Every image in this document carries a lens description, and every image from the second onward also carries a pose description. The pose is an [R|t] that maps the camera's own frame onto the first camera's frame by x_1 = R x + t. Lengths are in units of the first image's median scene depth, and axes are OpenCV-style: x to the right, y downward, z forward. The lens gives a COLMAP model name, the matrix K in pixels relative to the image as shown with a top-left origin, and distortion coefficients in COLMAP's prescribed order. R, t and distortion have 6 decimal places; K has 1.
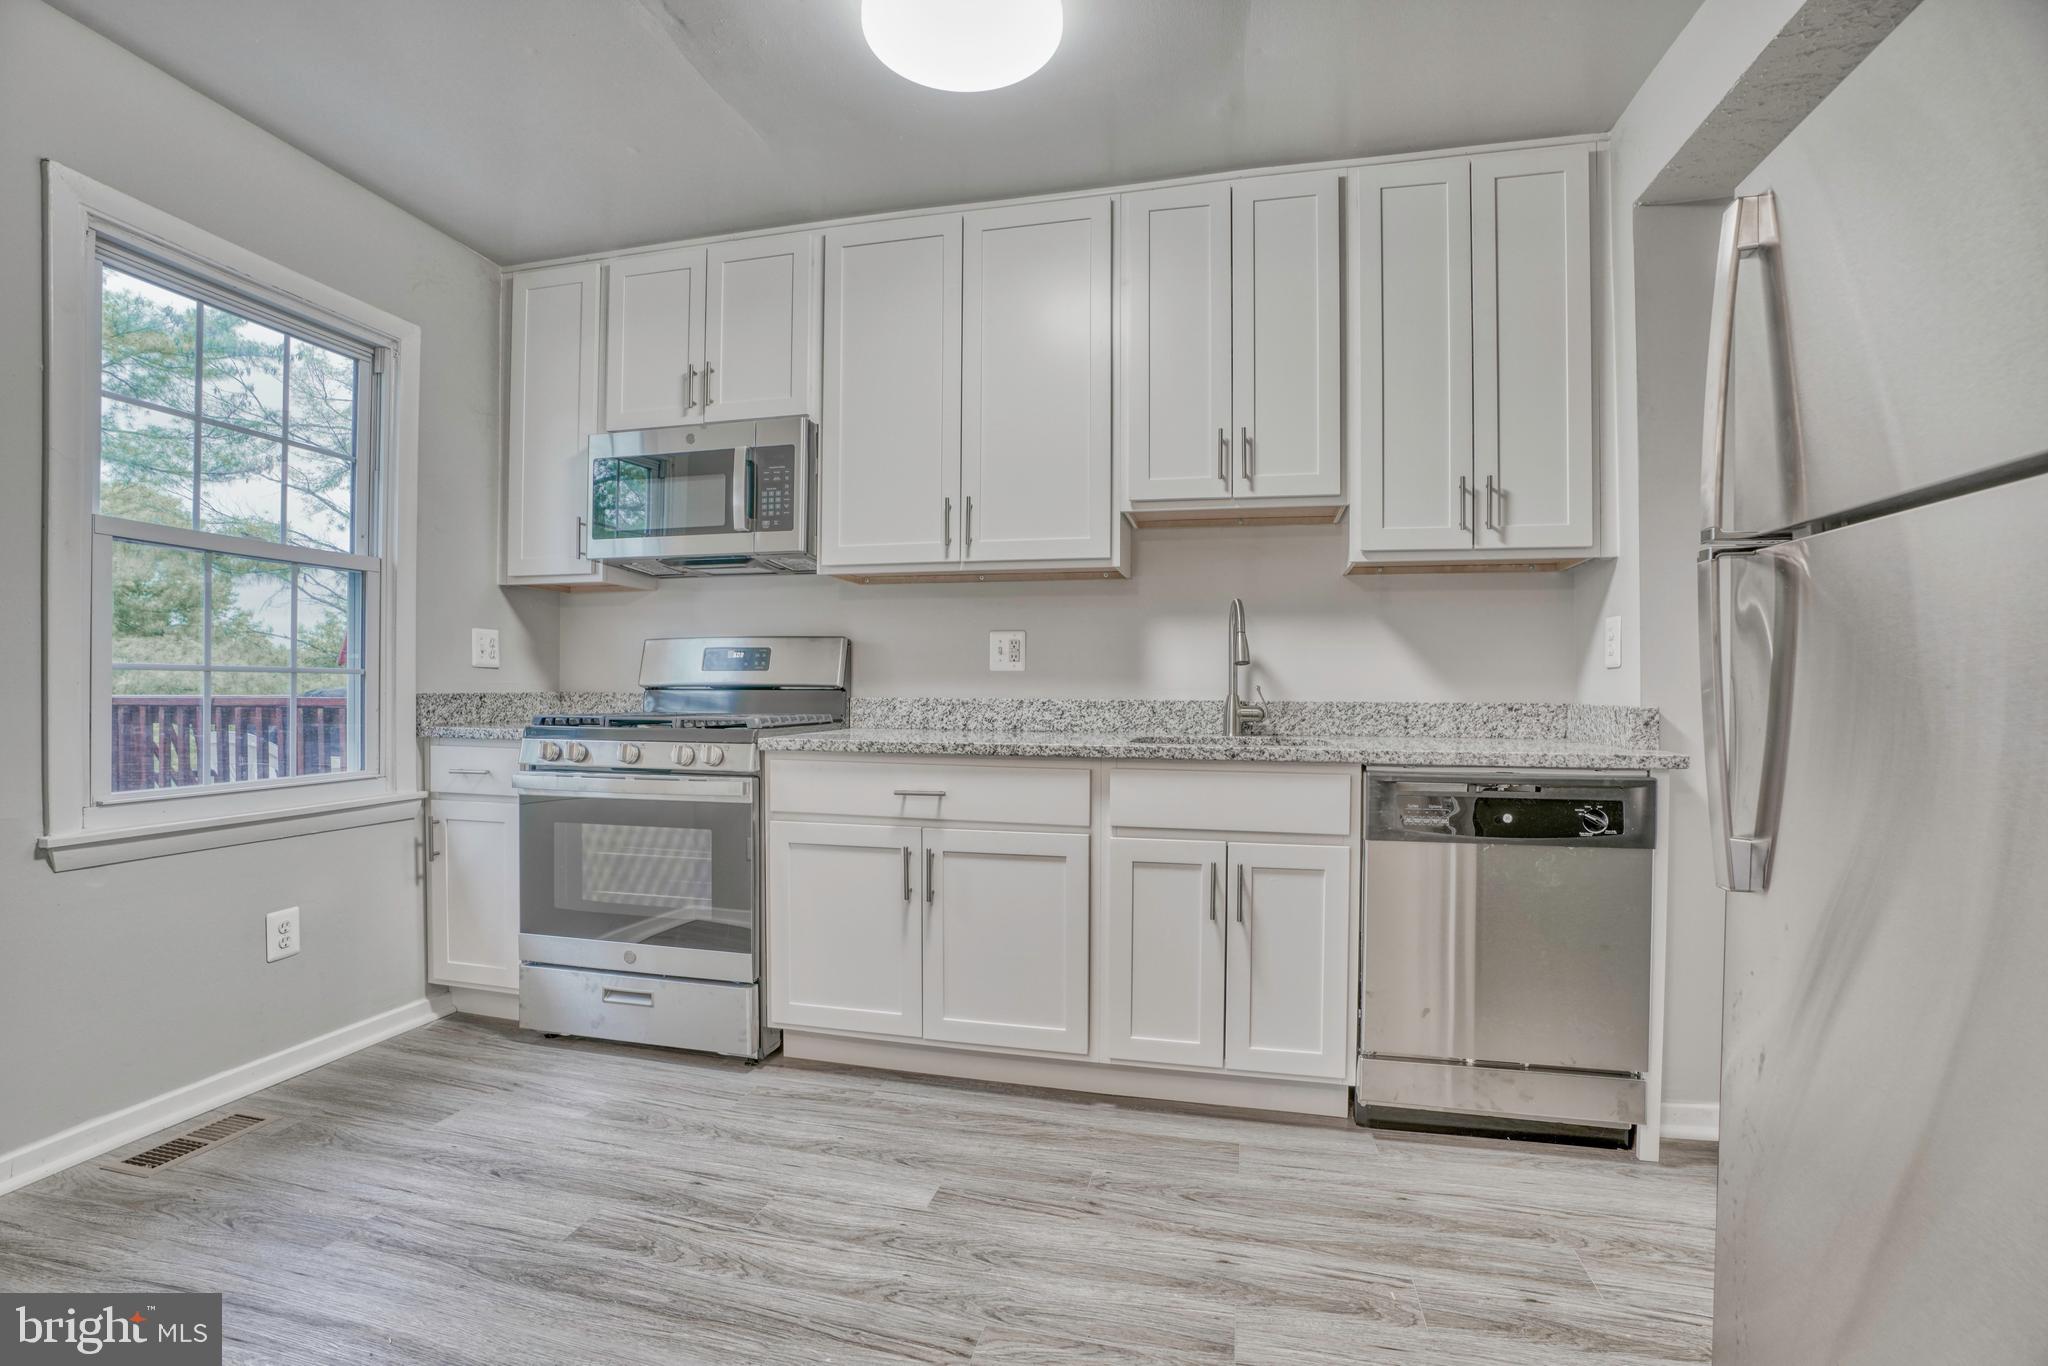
lens RADIAL K [[943.6, 0, 1010.0], [0, 943.6, 690.8], [0, 0, 1]] dist [-0.072225, 0.028253]
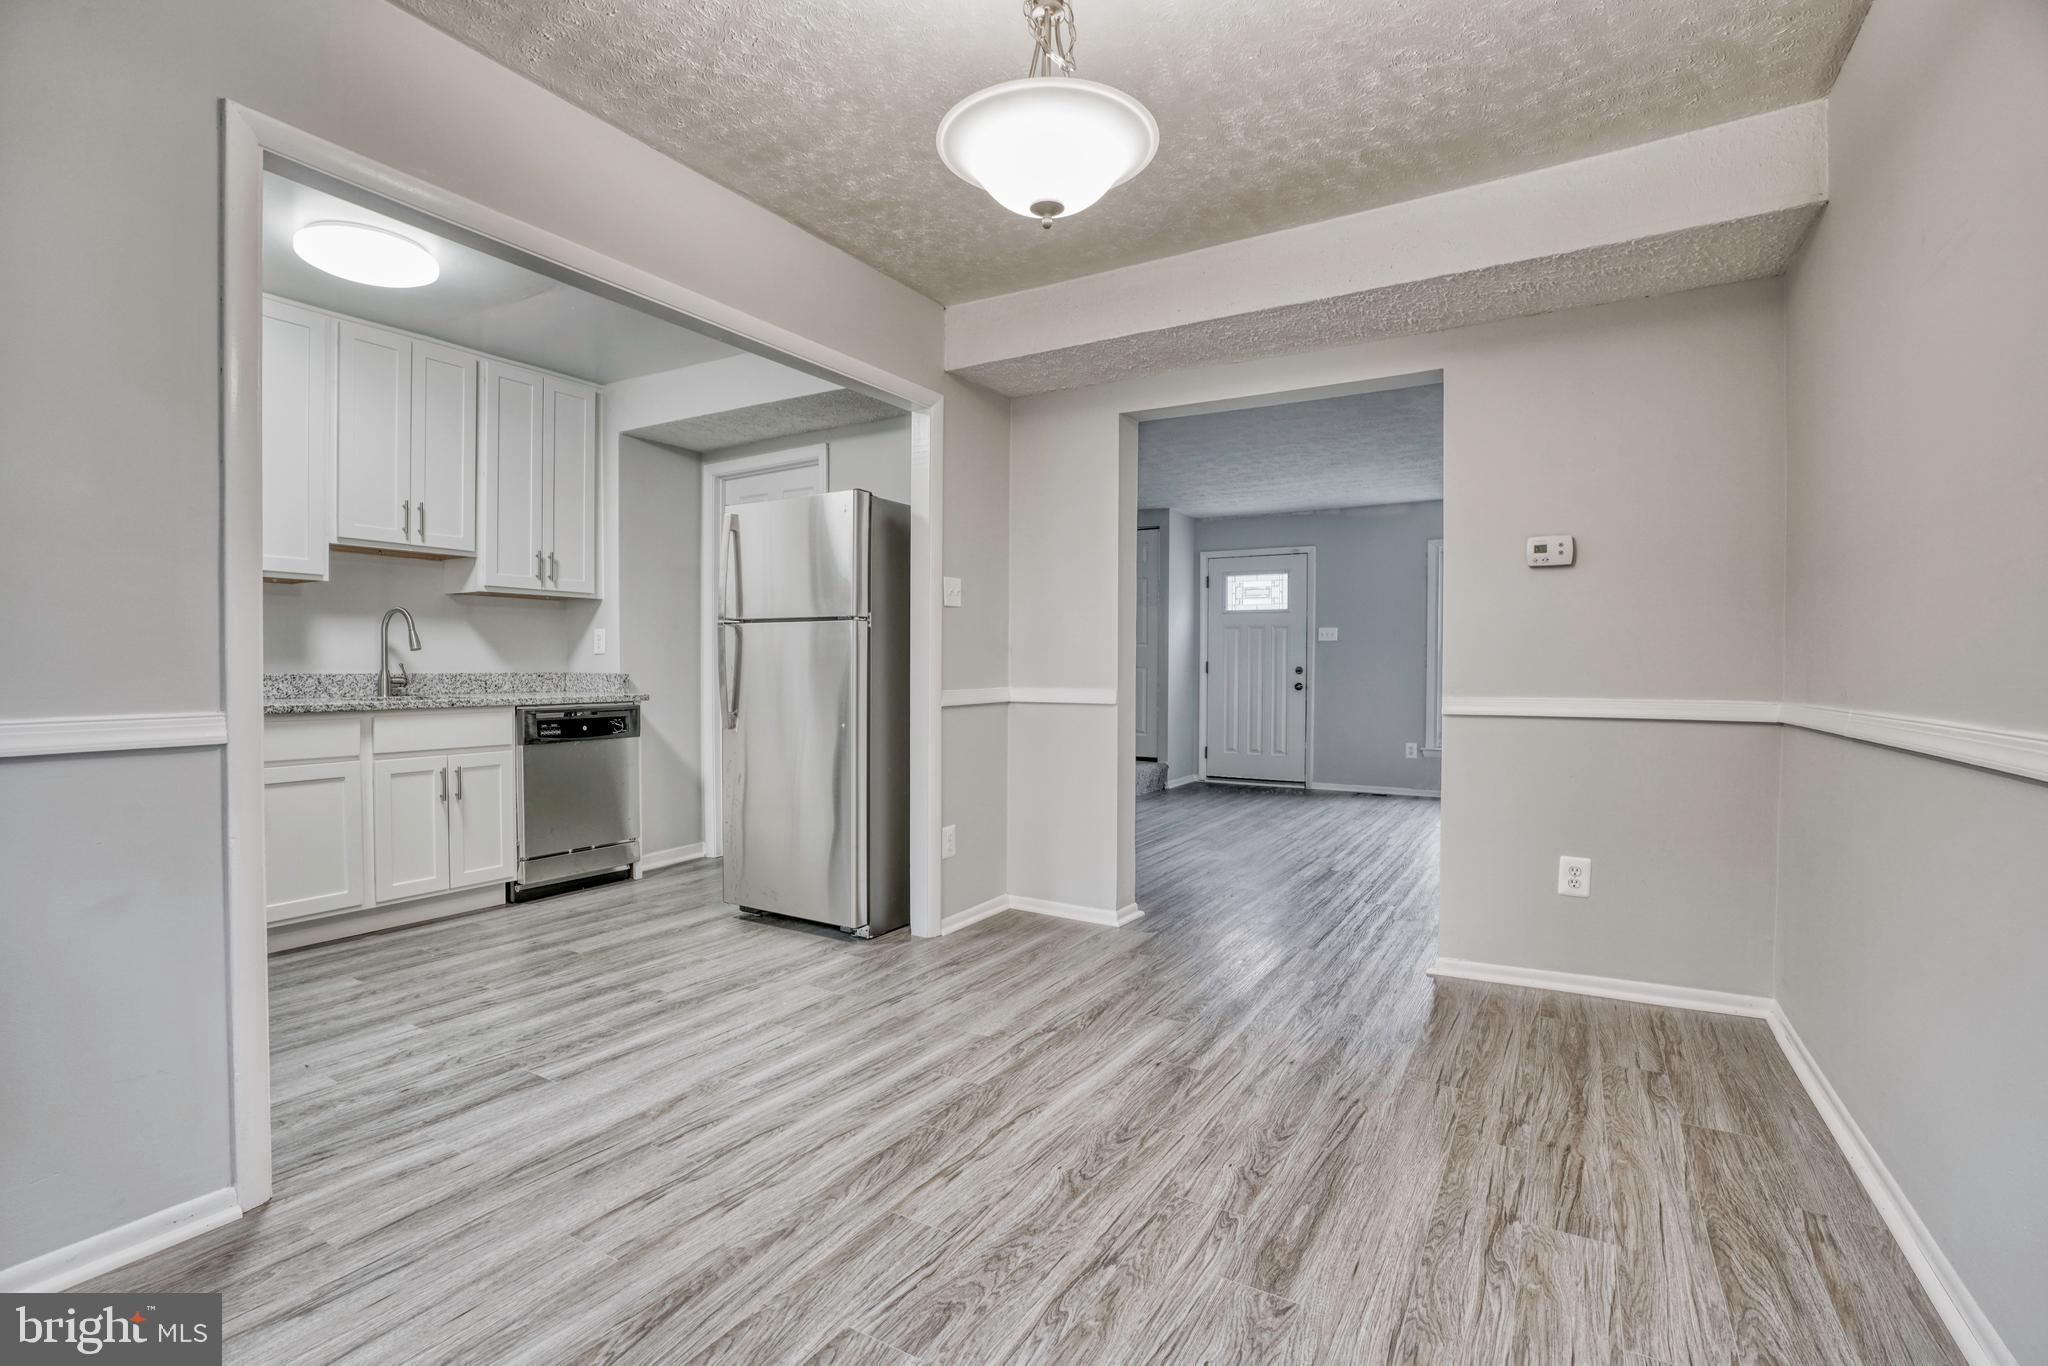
lens RADIAL K [[960.5, 0, 975.7], [0, 960.5, 671.0], [0, 0, 1]] dist [-0.023270, -0.000037]
pose [[0.330816, -0.011122, 0.943630, -1.026199], [0.001040, 0.999934, 0.011422, -0.011359], [-0.943695, -0.002797, 0.330806, -0.457959]]
